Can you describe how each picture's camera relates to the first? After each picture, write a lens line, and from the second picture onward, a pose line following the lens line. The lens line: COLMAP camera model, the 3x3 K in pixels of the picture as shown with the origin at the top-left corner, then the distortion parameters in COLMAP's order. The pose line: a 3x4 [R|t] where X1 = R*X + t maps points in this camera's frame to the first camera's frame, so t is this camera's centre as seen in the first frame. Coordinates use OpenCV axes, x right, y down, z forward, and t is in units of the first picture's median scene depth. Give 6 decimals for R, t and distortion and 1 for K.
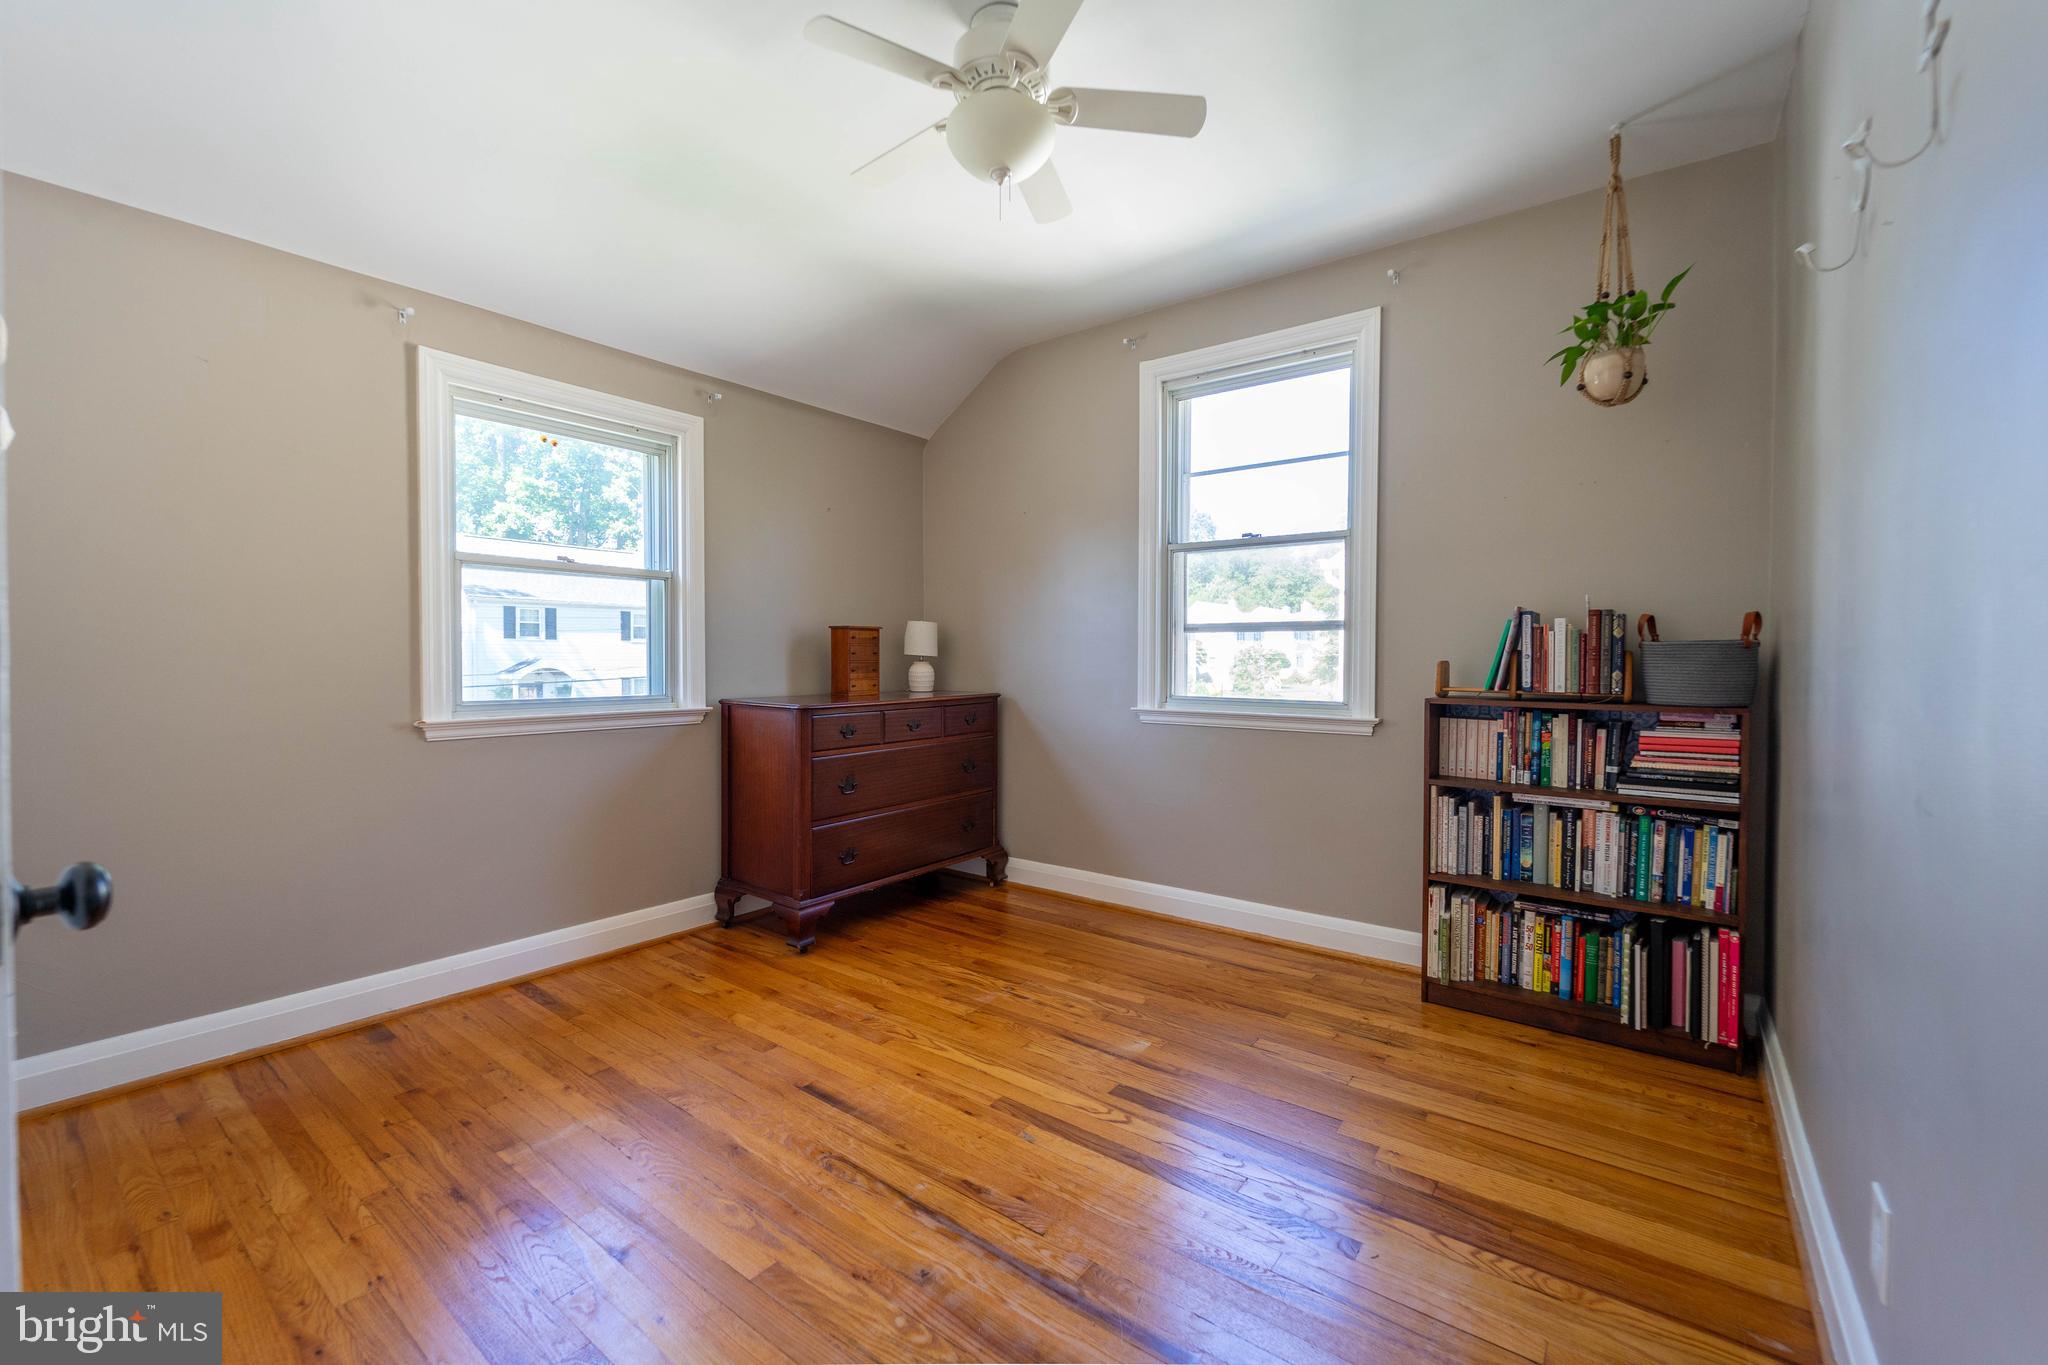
lens RADIAL K [[839.1, 0, 1024.0], [0, 839.1, 682.5], [0, 0, 1]] dist [0.001740, 0.000145]
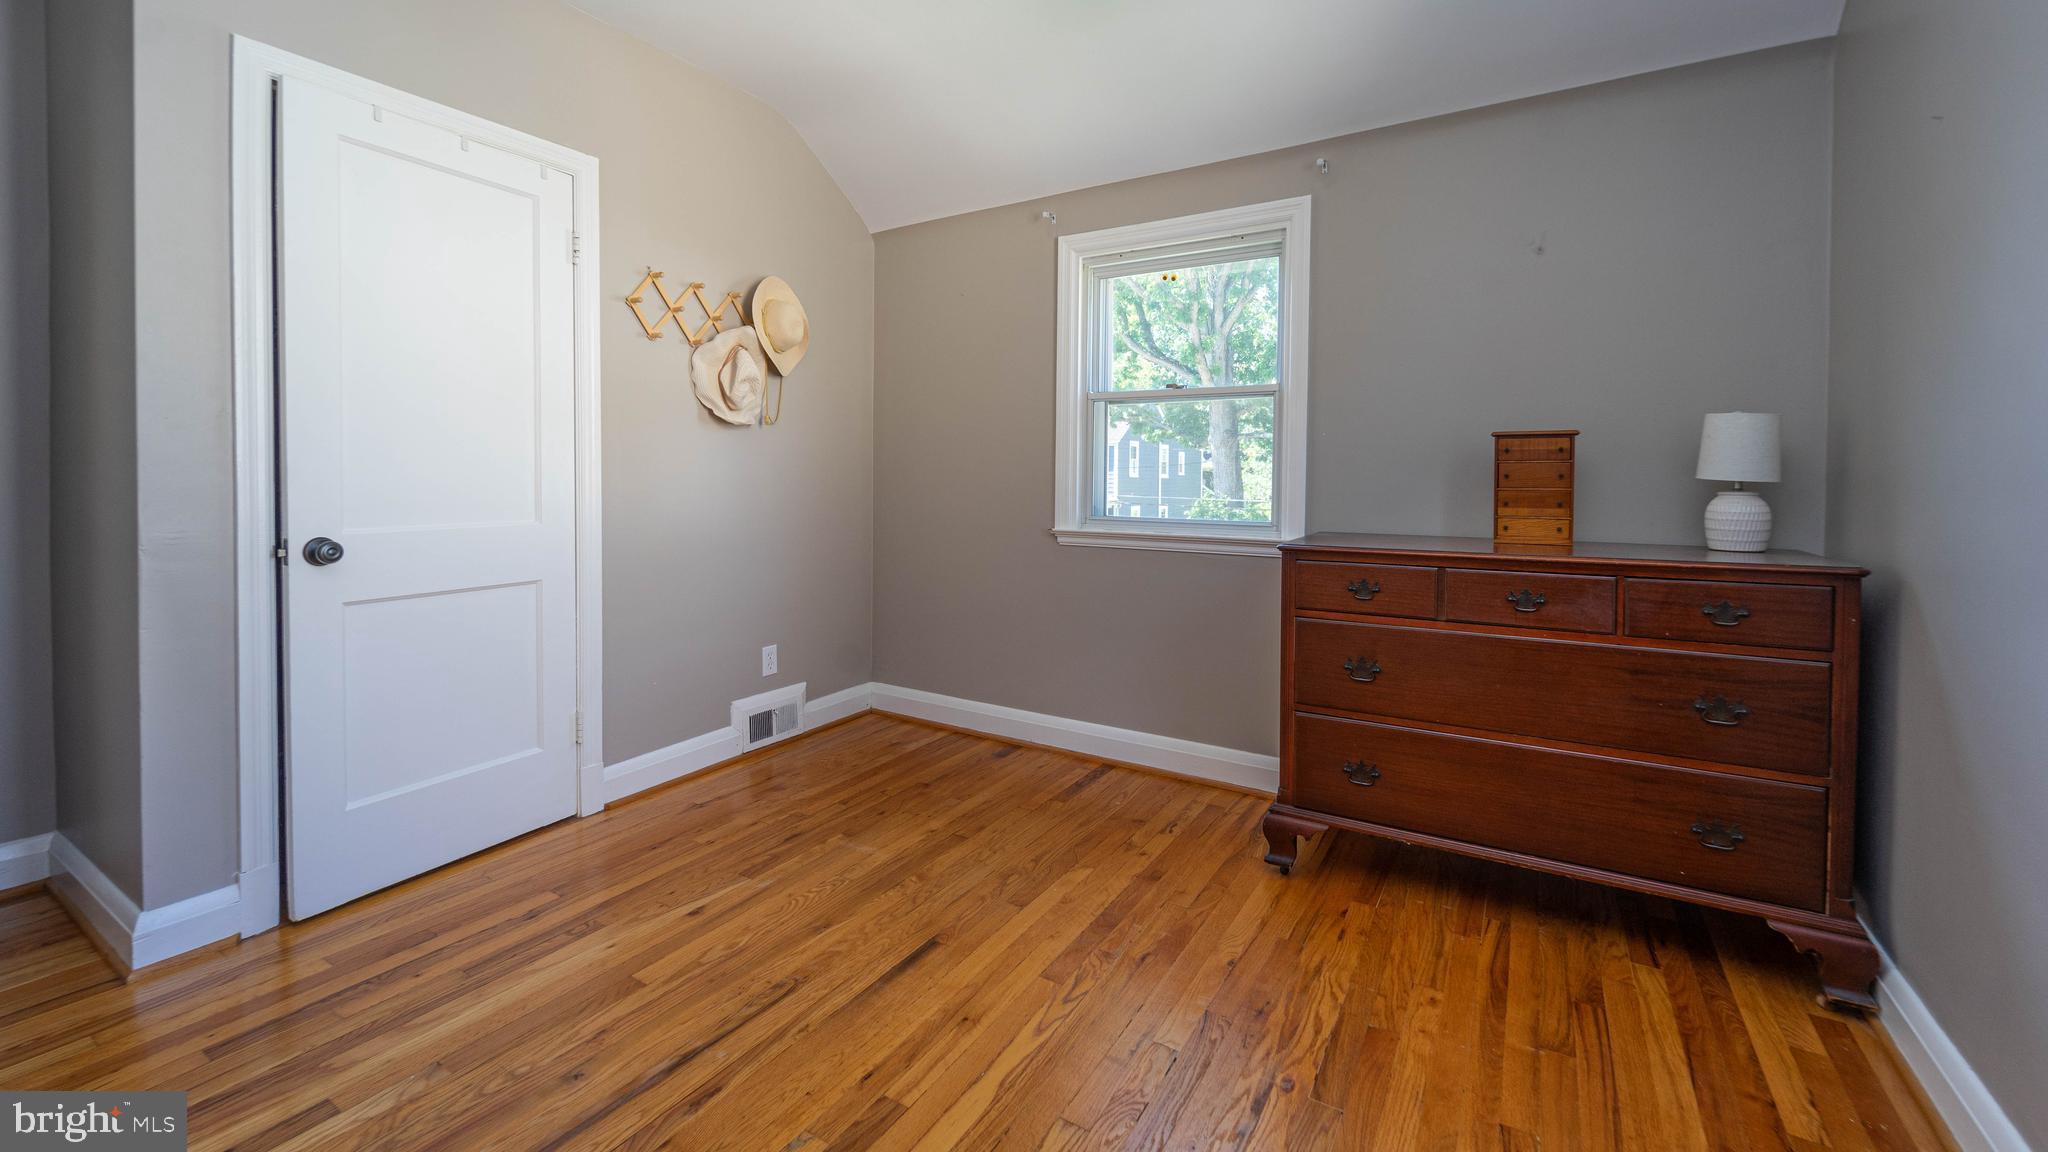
lens RADIAL K [[821.1, 0, 1021.2], [0, 821.1, 493.6], [0, 0, 1]] dist [0.001230, 0.000047]
pose [[0.091728, 0.019065, -0.995602, 0.508594], [-0.035633, 0.999239, 0.015851, -0.024283], [0.995146, 0.034022, 0.092337, 0.788367]]
